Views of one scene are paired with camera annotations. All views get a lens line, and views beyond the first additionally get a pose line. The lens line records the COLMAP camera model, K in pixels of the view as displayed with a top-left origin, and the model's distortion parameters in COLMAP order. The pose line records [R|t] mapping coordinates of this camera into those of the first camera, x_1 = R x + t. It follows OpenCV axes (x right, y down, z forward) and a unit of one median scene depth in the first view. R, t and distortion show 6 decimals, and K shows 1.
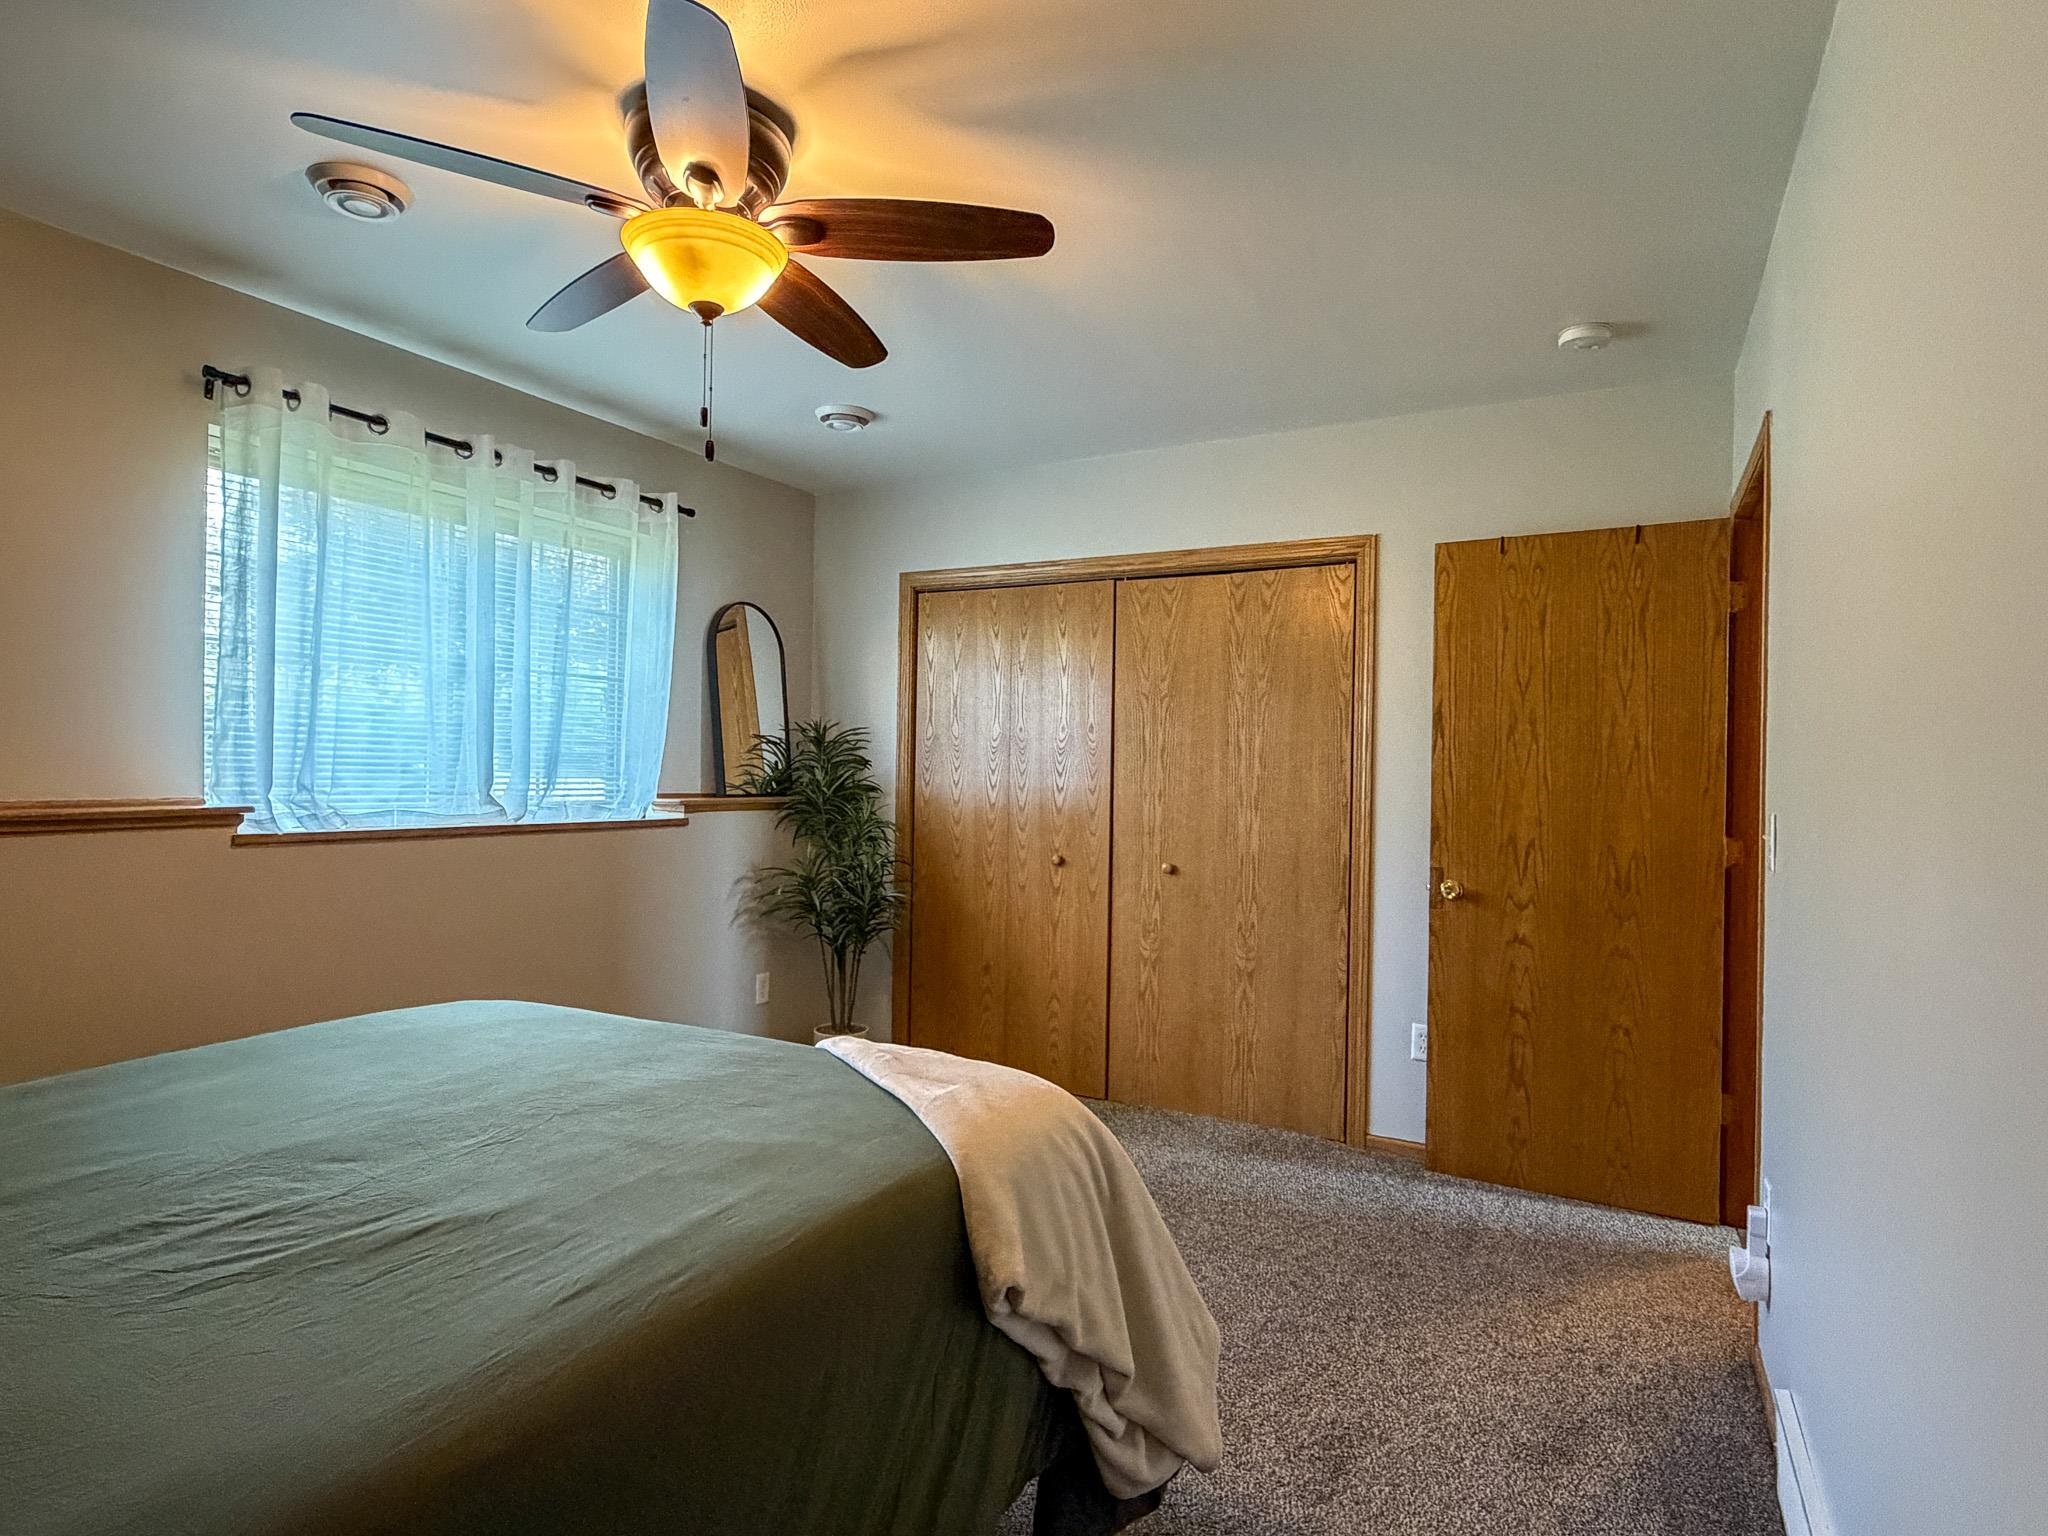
lens RADIAL K [[1109.5, 0, 1024.4], [0, 1109.5, 768.2], [0, 0, 1]] dist [0.000543, -0.001043]
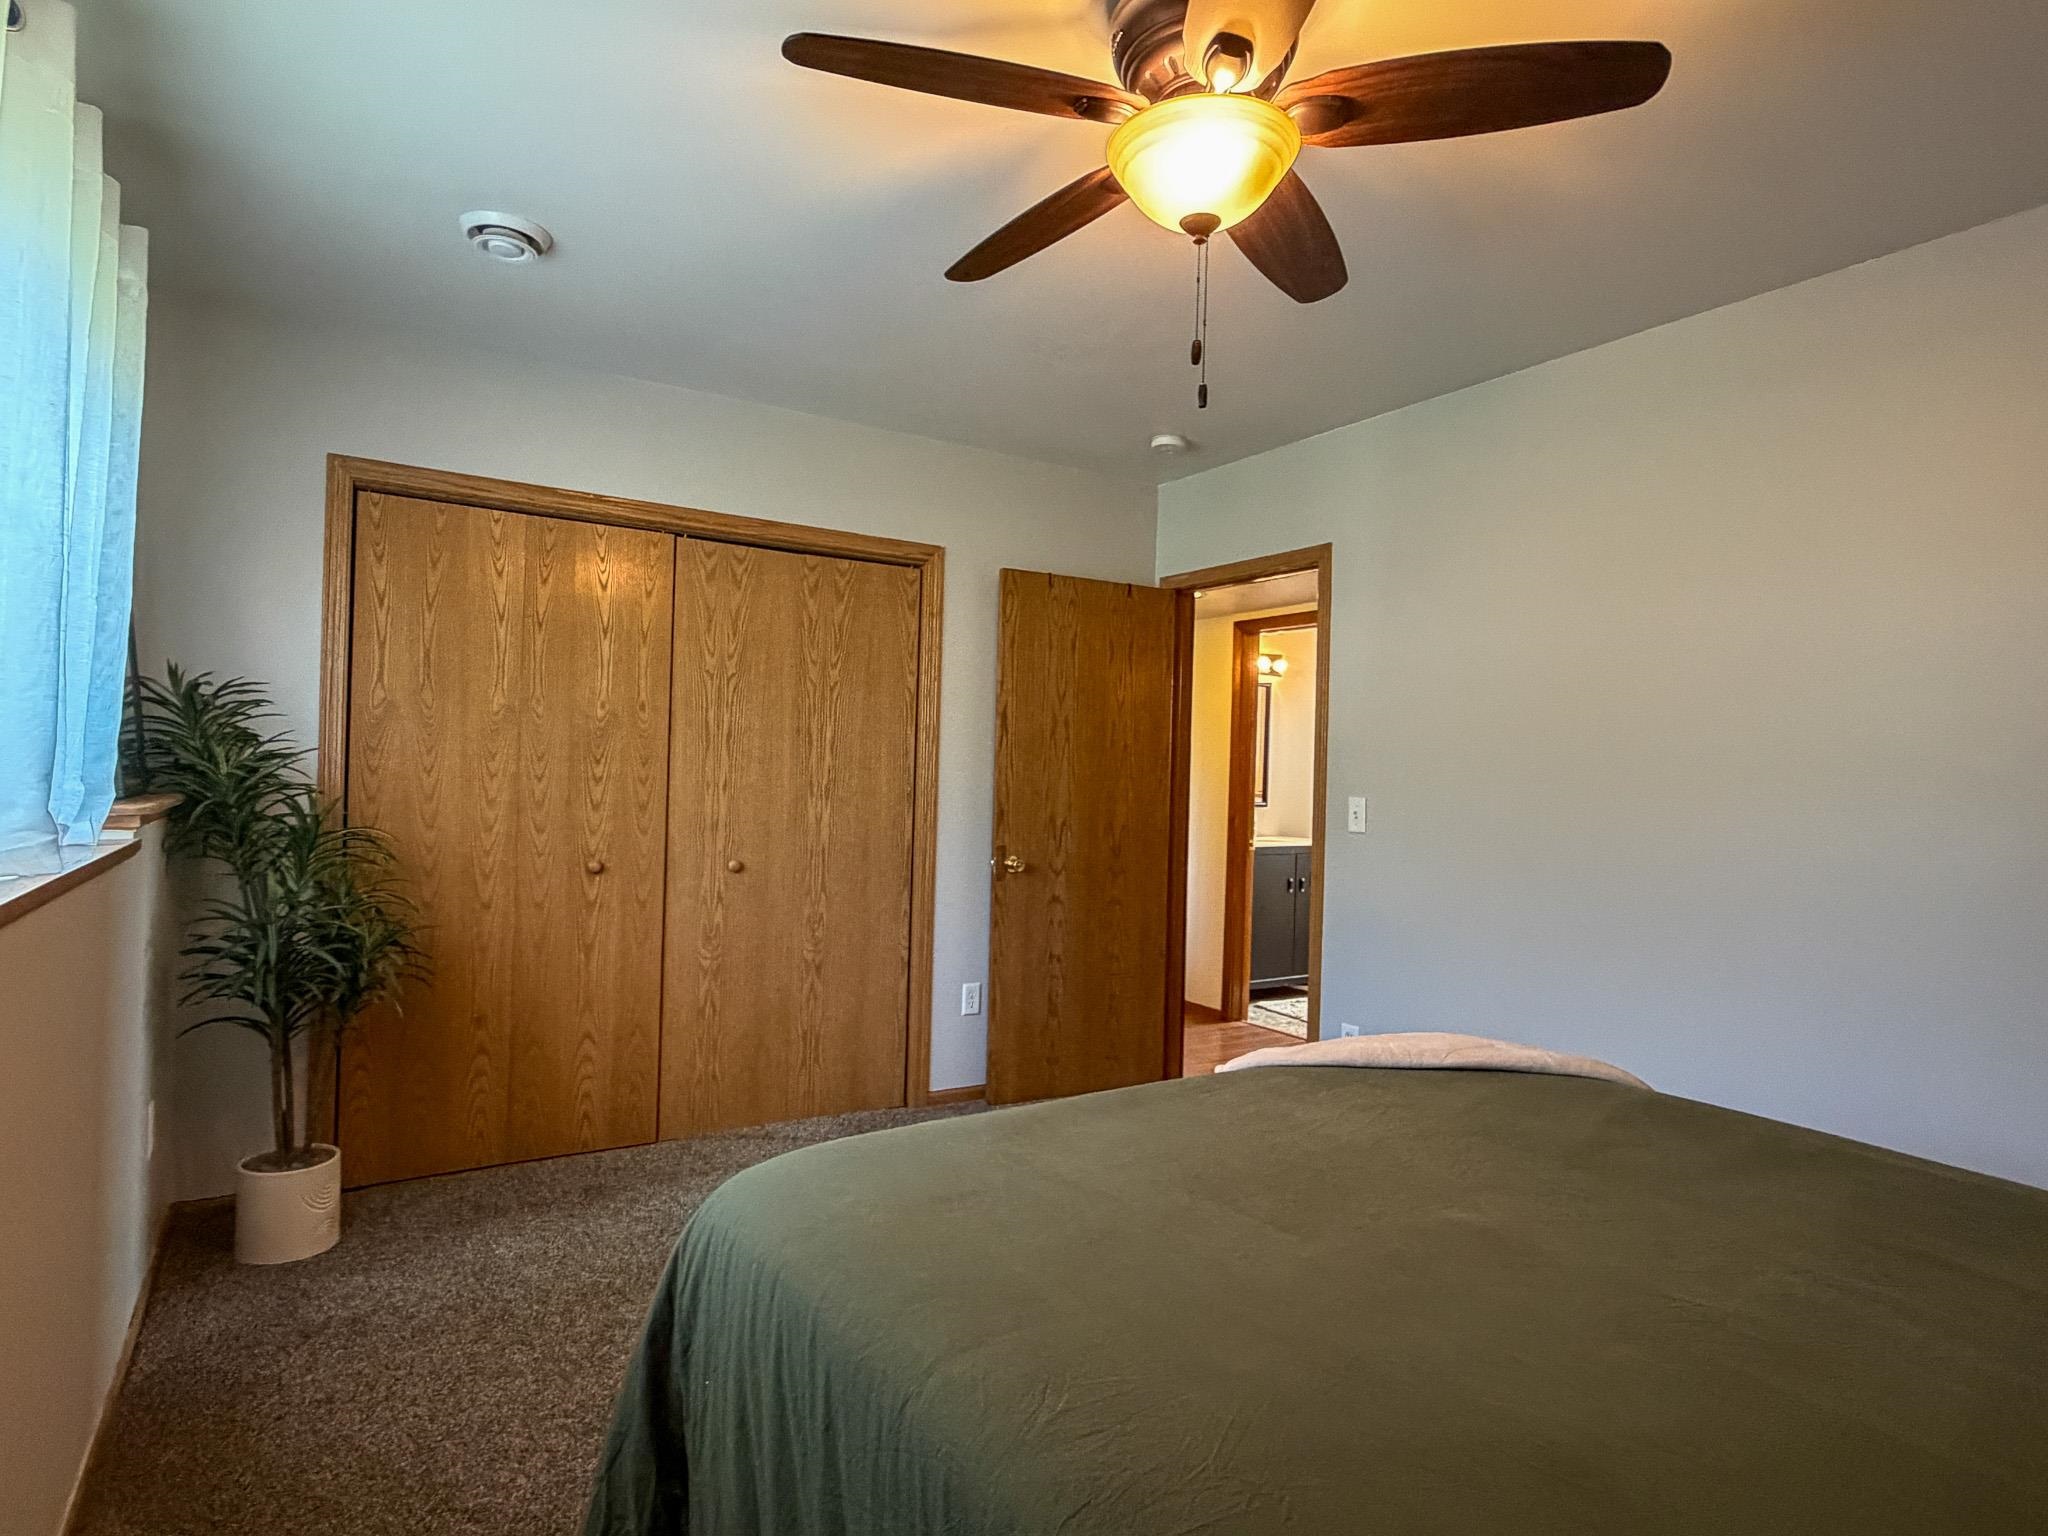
lens RADIAL K [[1109.5, 0, 1016.7], [0, 1109.5, 772.7], [0, 0, 1]] dist [0.000543, -0.001043]
pose [[0.497637, -0.003115, 0.867380, -0.565638], [-0.021816, 0.999632, 0.016106, -0.006118], [-0.867111, -0.026937, 0.497386, 0.363592]]
